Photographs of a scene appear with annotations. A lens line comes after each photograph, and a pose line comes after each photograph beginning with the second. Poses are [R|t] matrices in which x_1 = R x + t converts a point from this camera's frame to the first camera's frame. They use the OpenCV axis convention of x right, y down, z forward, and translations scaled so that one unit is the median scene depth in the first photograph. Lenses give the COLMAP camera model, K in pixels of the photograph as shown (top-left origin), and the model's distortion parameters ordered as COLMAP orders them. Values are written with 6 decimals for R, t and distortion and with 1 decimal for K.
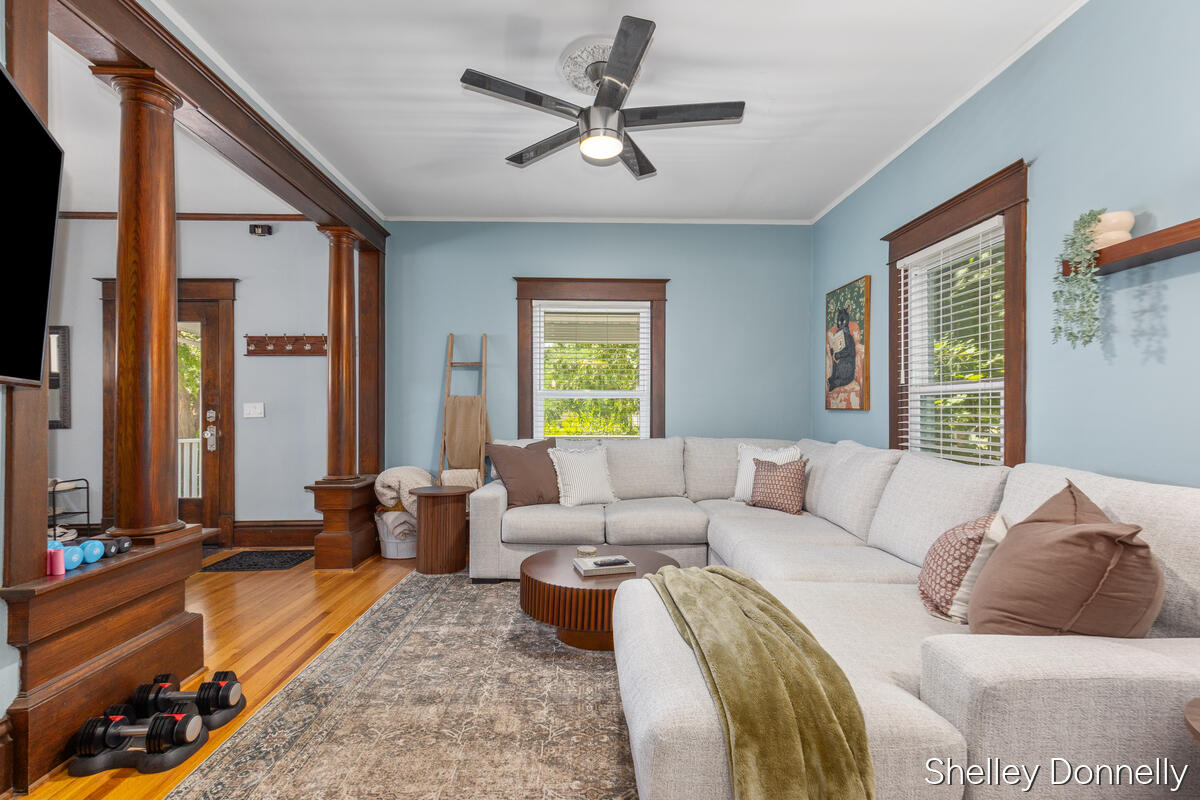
lens RADIAL K [[544.6, 0, 596.7], [0, 544.6, 409.0], [0, 0, 1]] dist [0.007990, -0.000603]
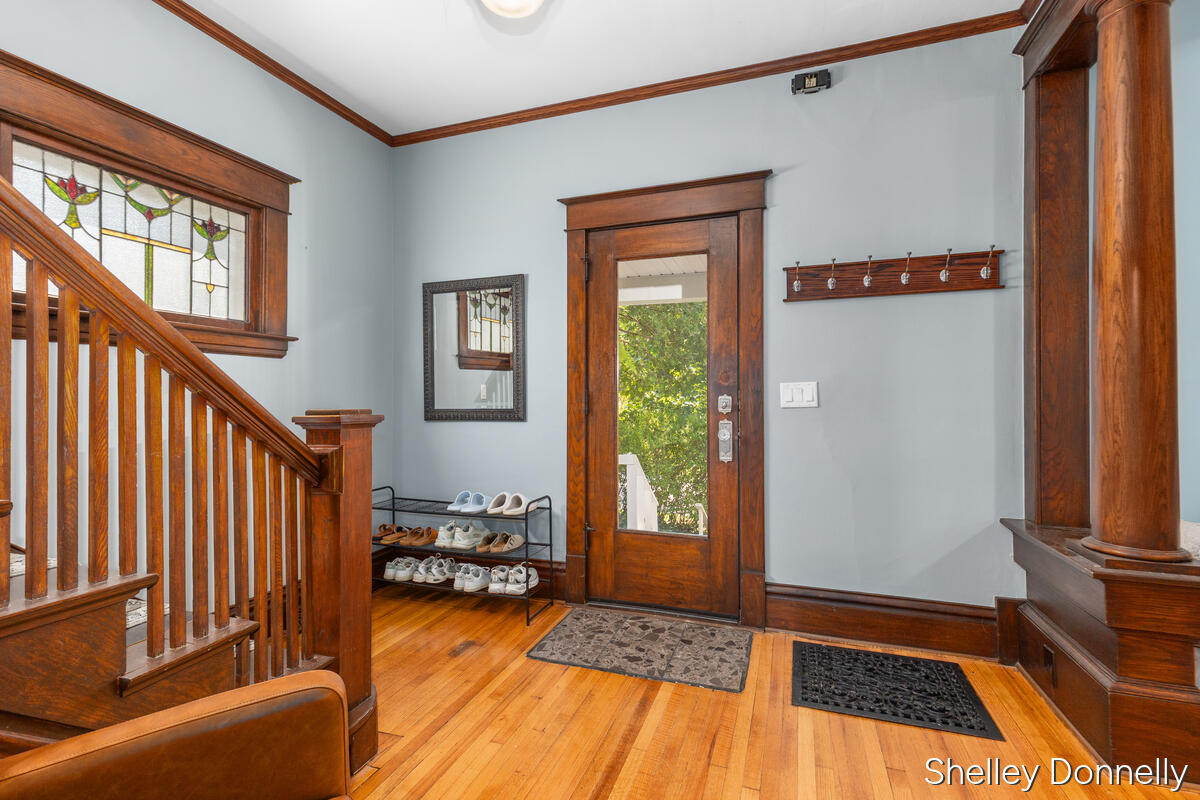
lens RADIAL K [[544.6, 0, 598.9], [0, 544.6, 396.4], [0, 0, 1]] dist [0.007990, -0.000603]
pose [[0.932024, 0.000666, -0.362395, -0.616756], [-0.003605, 0.999966, -0.007434, 0.009247], [0.362378, 0.008235, 0.931995, 0.384886]]
